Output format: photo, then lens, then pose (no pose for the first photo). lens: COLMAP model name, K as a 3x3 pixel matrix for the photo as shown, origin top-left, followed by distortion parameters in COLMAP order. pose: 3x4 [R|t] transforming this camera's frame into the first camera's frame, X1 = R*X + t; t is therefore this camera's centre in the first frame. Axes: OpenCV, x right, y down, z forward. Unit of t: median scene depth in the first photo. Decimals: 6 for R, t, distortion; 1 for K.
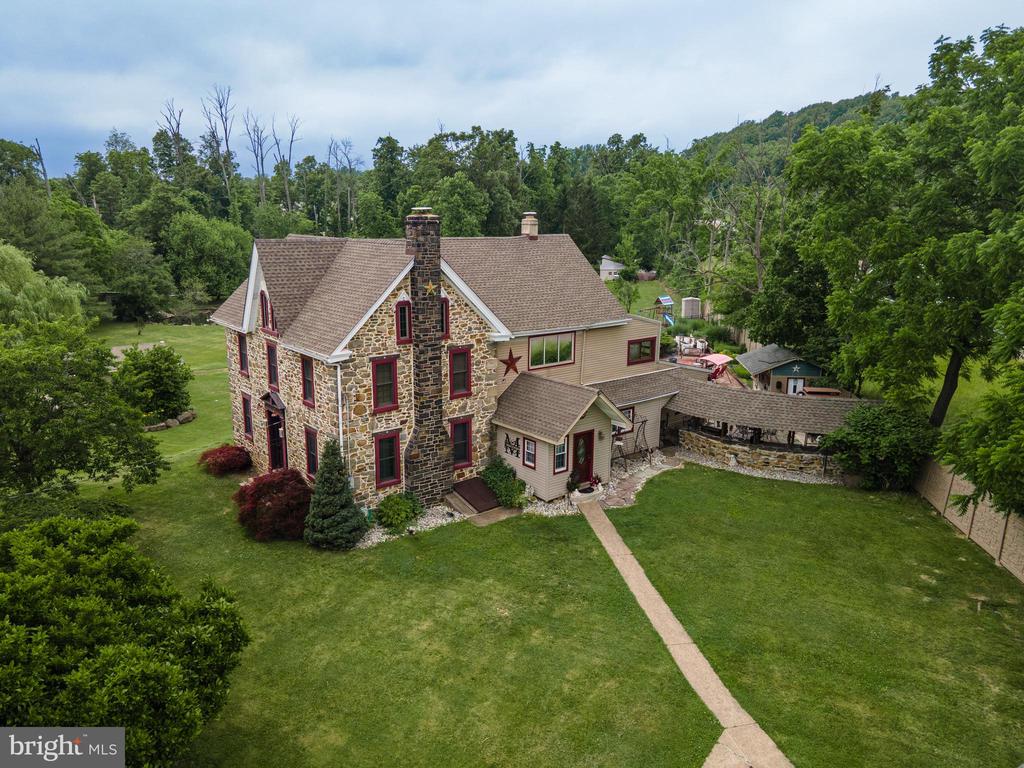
lens RADIAL K [[745.2, 0, 496.5], [0, 745.2, 385.9], [0, 0, 1]] dist [0.060646, -0.061185]
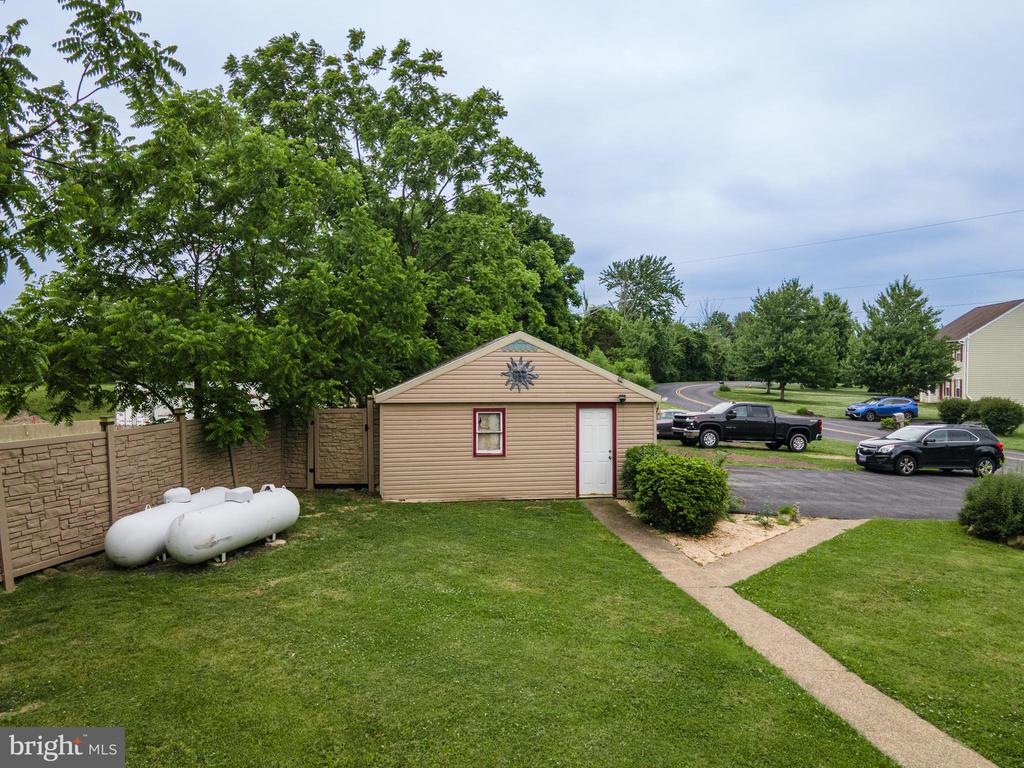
lens RADIAL K [[743.3, 0, 502.0], [0, 743.3, 385.0], [0, 0, 1]] dist [0.031467, 0.005009]
pose [[-0.996467, -0.005098, 0.083827, 0.261222], [0.016619, 0.966446, 0.256330, 0.057741], [-0.082321, 0.256818, -0.962948, 0.941415]]
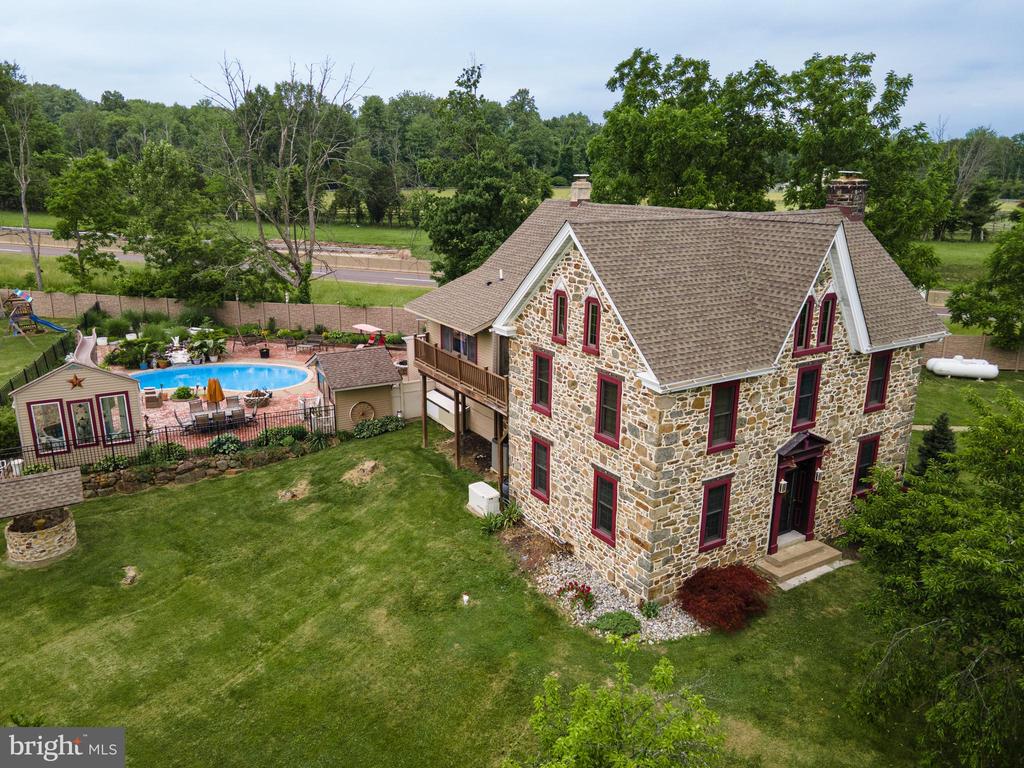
lens RADIAL K [[743.3, 0, 502.0], [0, 743.3, 385.0], [0, 0, 1]] dist [0.031467, 0.005009]
pose [[0.114632, -0.280920, 0.952861, -1.021969], [0.221211, 0.942319, 0.251200, -0.284854], [-0.968465, 0.181988, 0.170162, 1.171113]]
